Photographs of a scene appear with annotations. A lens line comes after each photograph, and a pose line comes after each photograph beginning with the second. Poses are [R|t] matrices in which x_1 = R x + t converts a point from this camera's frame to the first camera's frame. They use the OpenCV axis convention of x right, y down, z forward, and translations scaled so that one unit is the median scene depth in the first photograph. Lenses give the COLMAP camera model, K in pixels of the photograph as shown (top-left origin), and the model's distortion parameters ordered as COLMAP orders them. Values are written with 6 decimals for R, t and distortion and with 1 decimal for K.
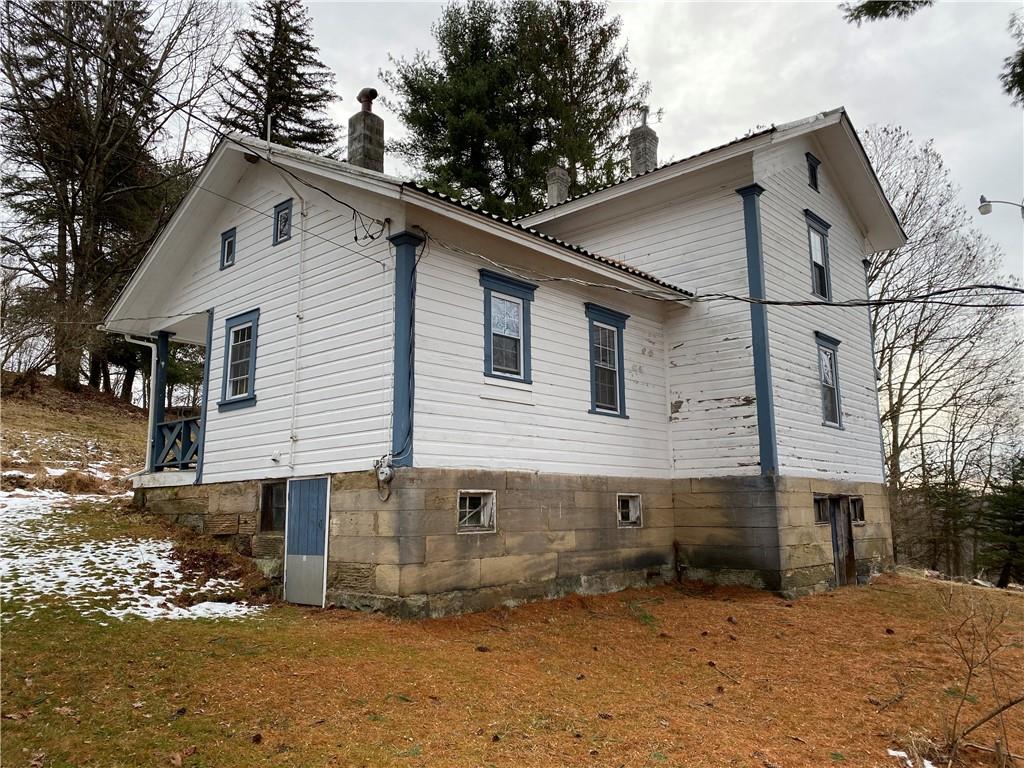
lens RADIAL K [[778.1, 0, 512.0], [0, 778.1, 384.0], [0, 0, 1]] dist [0.008674, 0.001822]
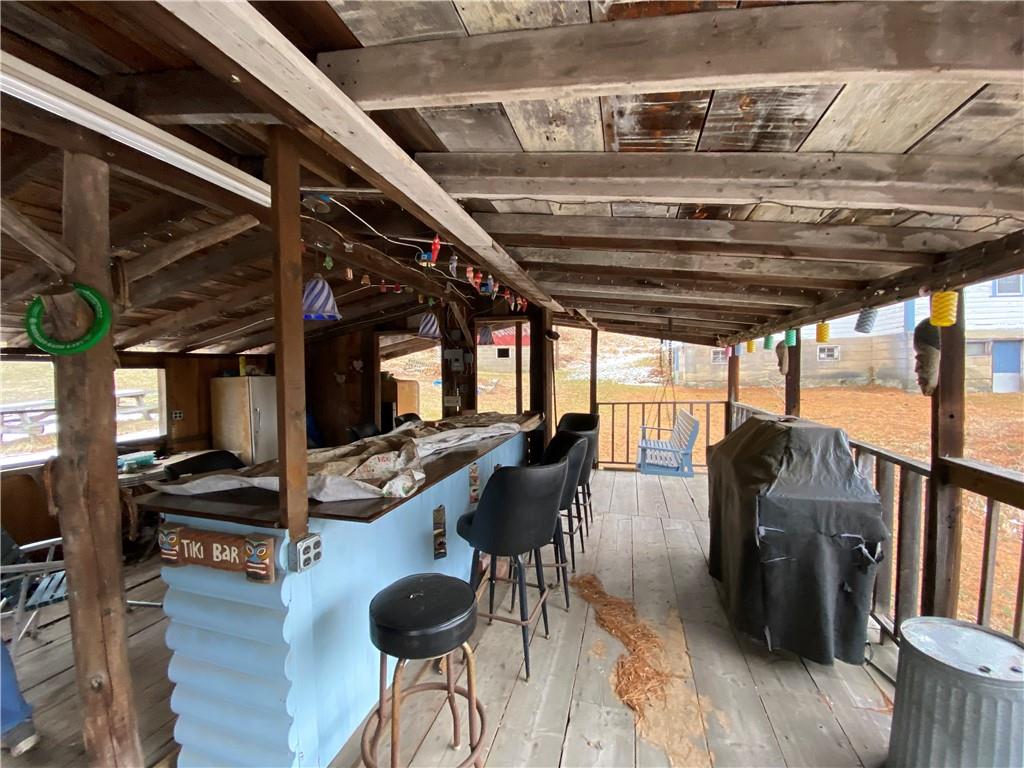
lens RADIAL K [[420.9, 0, 508.2], [0, 420.9, 386.1], [0, 0, 1]] dist [0.042423, -0.030611]
pose [[0.443206, 0.032234, -0.895840, 0.835028], [0.167340, 0.978811, 0.118009, -0.042417], [0.880662, -0.202212, 0.428421, -0.351452]]
